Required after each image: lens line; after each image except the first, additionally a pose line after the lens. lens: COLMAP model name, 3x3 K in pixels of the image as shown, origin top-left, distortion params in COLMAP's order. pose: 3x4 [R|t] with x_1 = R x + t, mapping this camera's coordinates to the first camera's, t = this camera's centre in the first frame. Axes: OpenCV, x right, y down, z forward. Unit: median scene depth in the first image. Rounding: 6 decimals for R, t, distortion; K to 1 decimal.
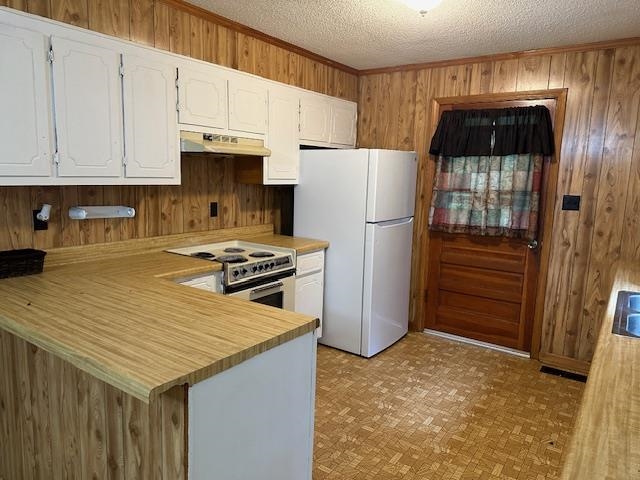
lens RADIAL K [[443.7, 0, 316.6], [0, 443.7, 240.3], [0, 0, 1]] dist [0.075498, -0.120363]
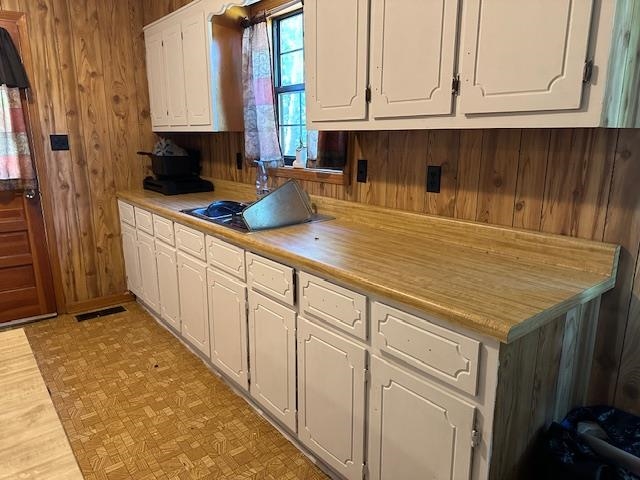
lens RADIAL K [[443.7, 0, 316.6], [0, 443.7, 240.3], [0, 0, 1]] dist [0.075498, -0.120363]
pose [[0.277608, -0.248305, 0.928051, -0.211035], [0.152276, 0.965181, 0.212689, -0.003577], [-0.948549, 0.082275, 0.305753, 0.209316]]
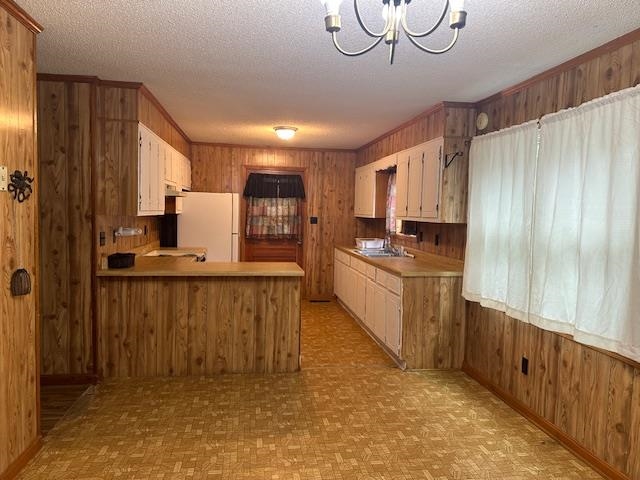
lens RADIAL K [[438.8, 0, 320.0], [0, 438.8, 240.0], [0, 0, 1]] dist [0.098929, -0.119296]
pose [[0.713467, -0.056145, 0.698436, -0.869311], [0.099868, 0.994756, -0.022052, 0.057081], [-0.693536, 0.085484, 0.715333, -0.504232]]
